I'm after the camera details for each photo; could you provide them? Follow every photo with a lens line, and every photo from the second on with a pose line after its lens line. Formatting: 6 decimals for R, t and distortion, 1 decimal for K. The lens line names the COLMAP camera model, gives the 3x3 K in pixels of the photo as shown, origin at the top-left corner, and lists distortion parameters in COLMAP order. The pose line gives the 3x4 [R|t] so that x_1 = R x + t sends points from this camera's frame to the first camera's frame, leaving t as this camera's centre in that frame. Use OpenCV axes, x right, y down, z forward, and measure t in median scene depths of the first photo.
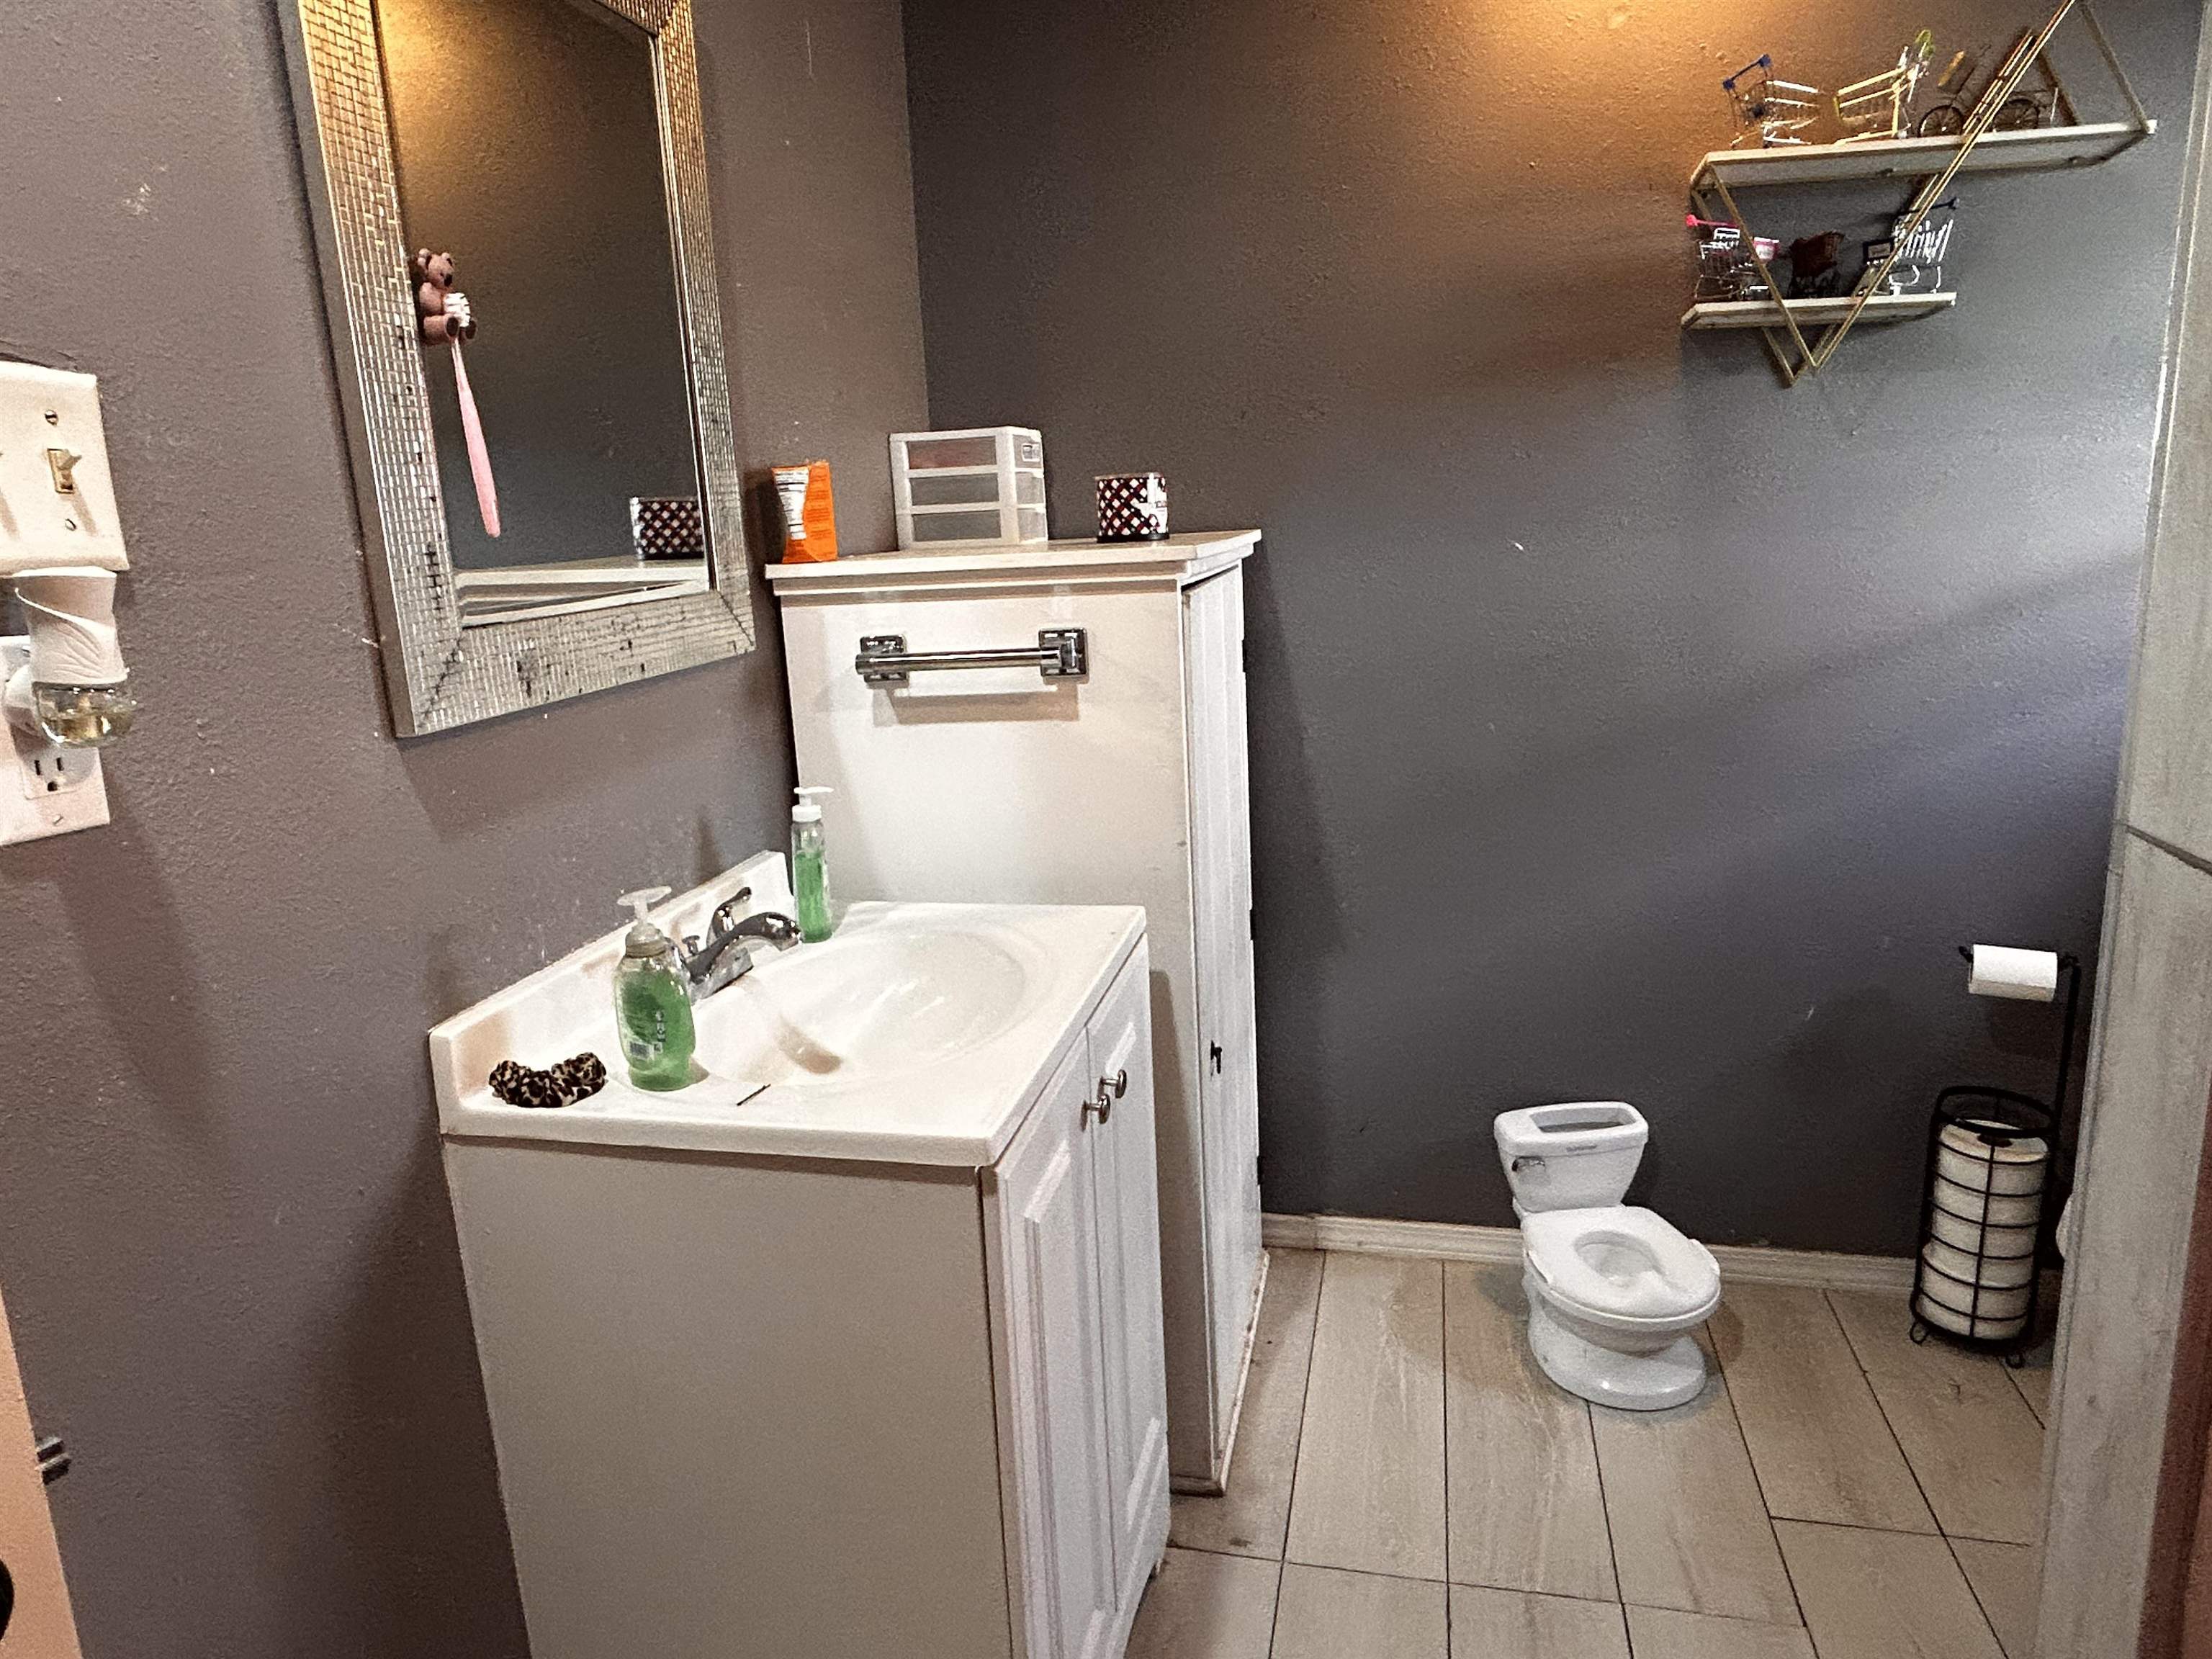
lens RADIAL K [[1367.5, 0, 1103.8], [0, 1367.5, 821.7], [0, 0, 1]] dist [0.001692, -0.005604]
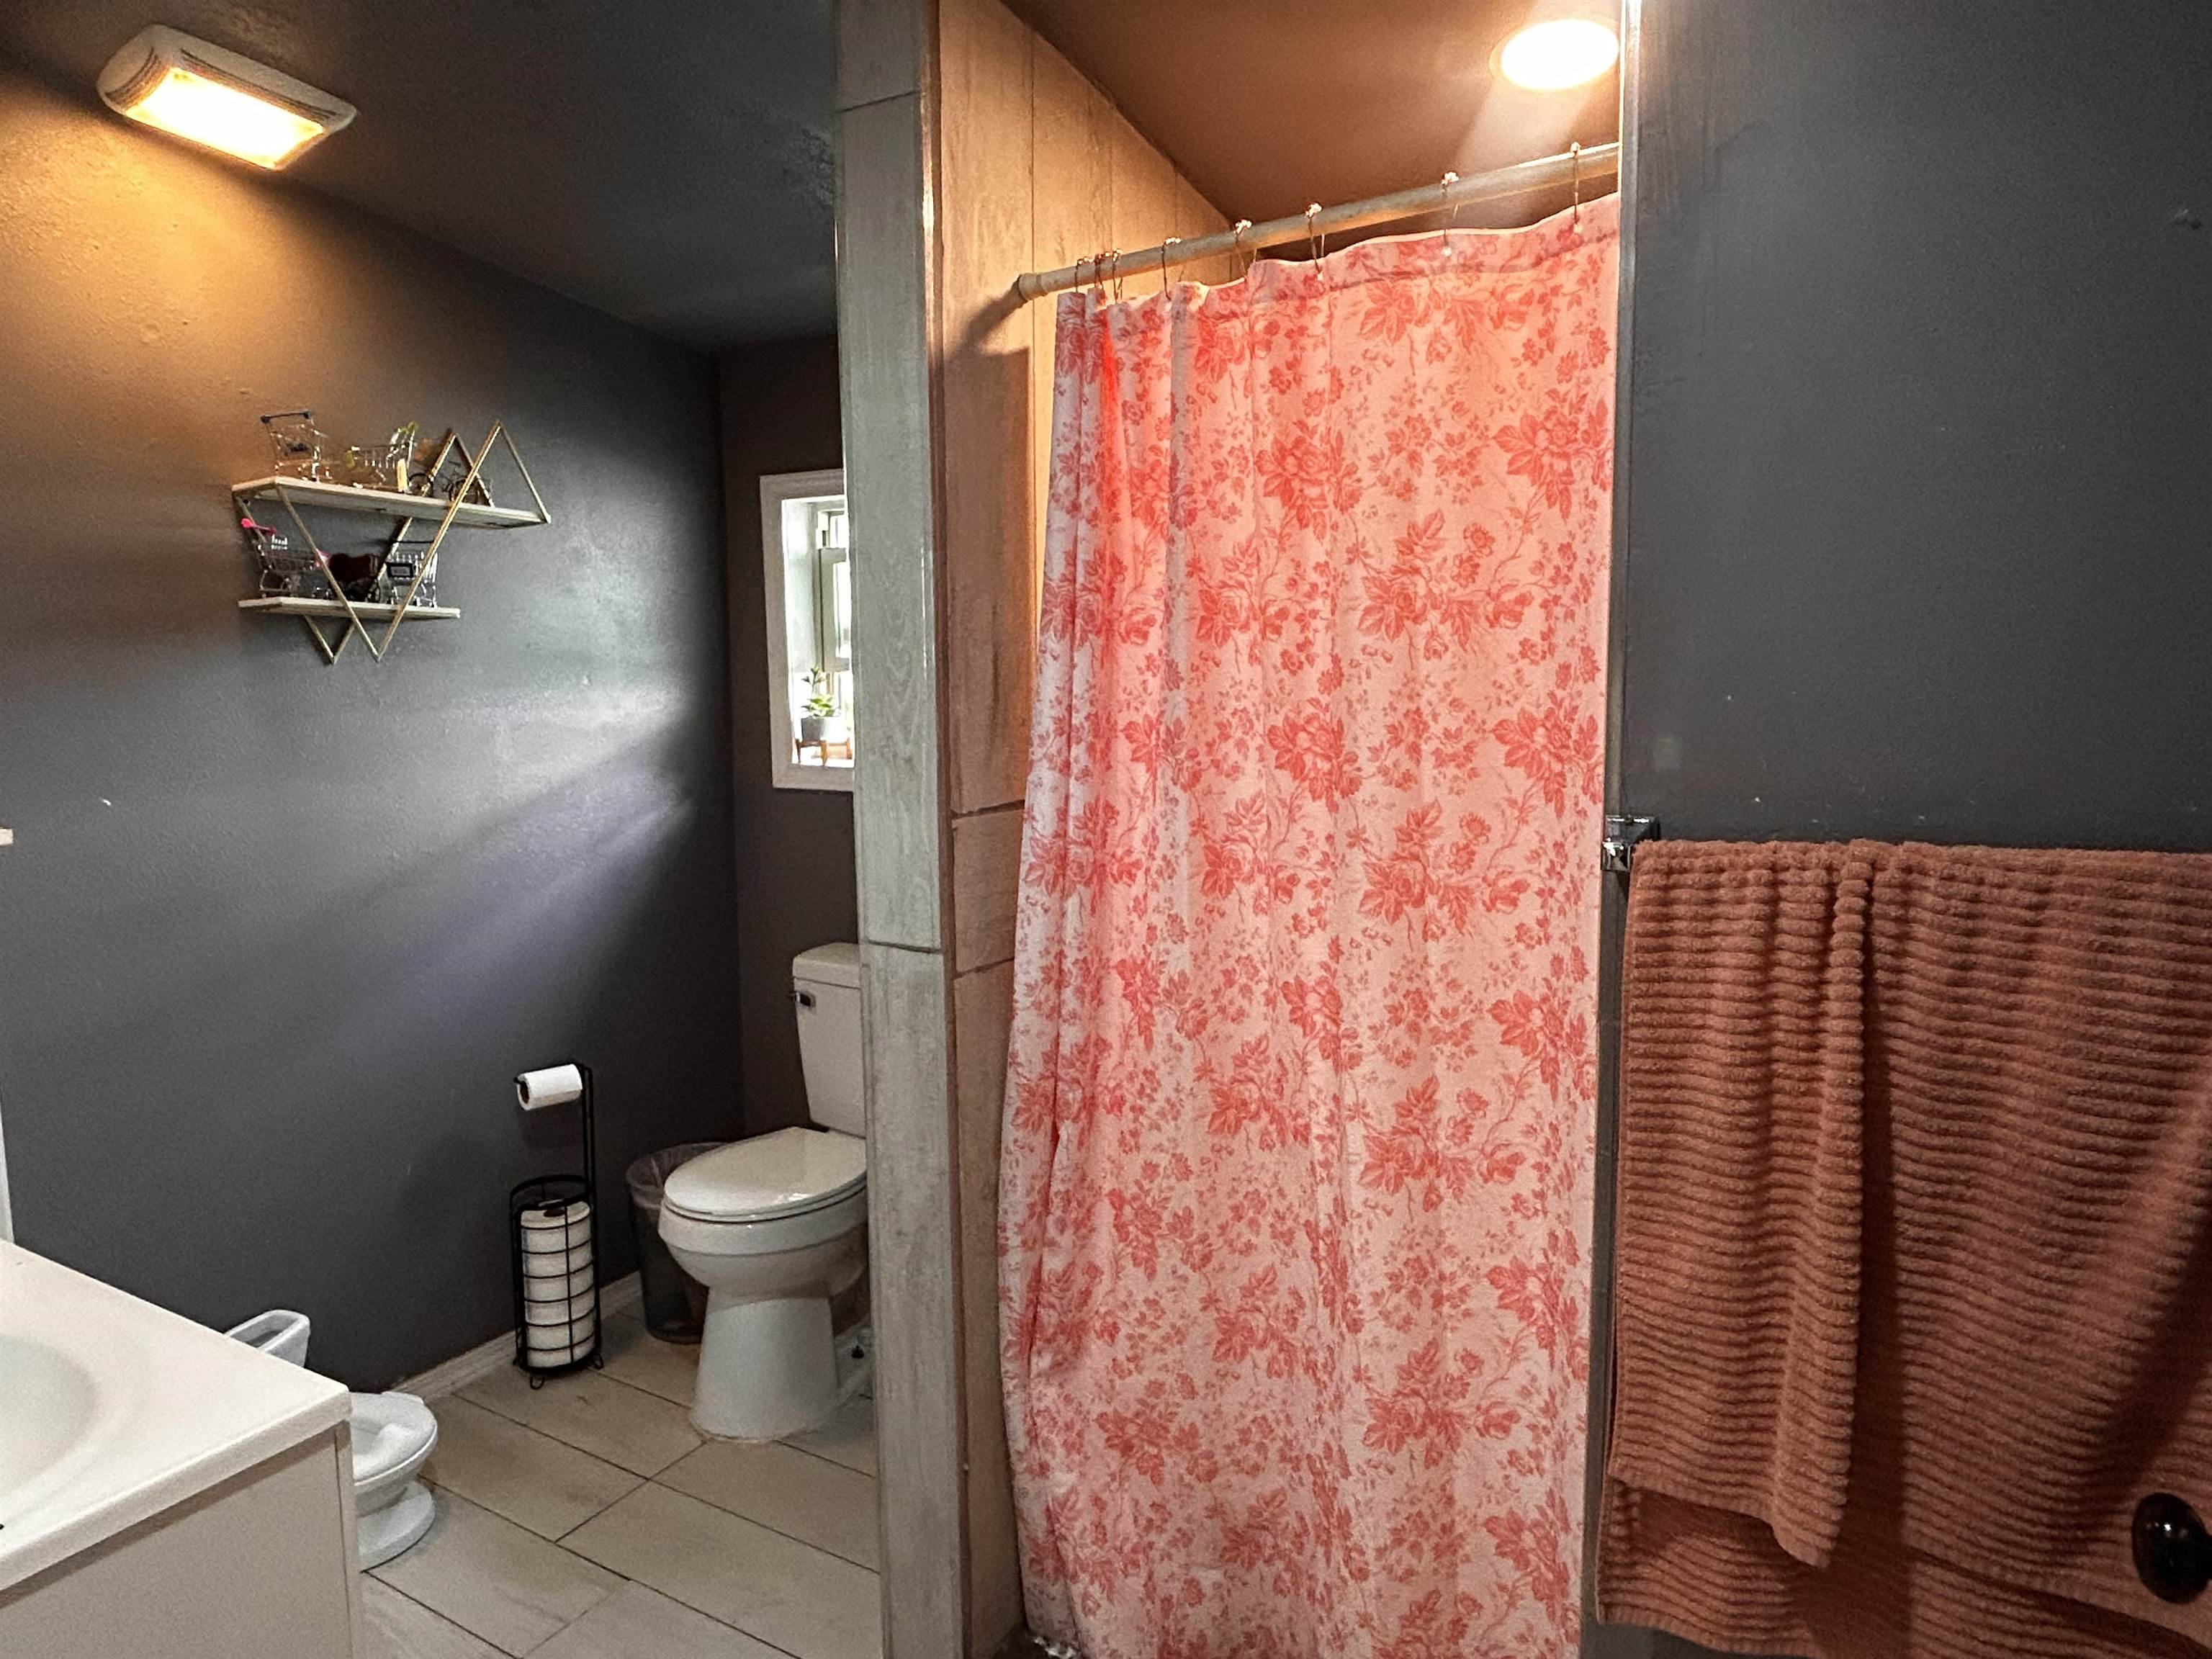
lens RADIAL K [[1367.5, 0, 1109.5], [0, 1367.5, 826.2], [0, 0, 1]] dist [0.001692, -0.005604]
pose [[0.275391, -0.068347, 0.958900, -0.479995], [0.198880, 0.979941, 0.012730, -0.051685], [-0.940535, 0.187200, 0.283460, 0.023614]]
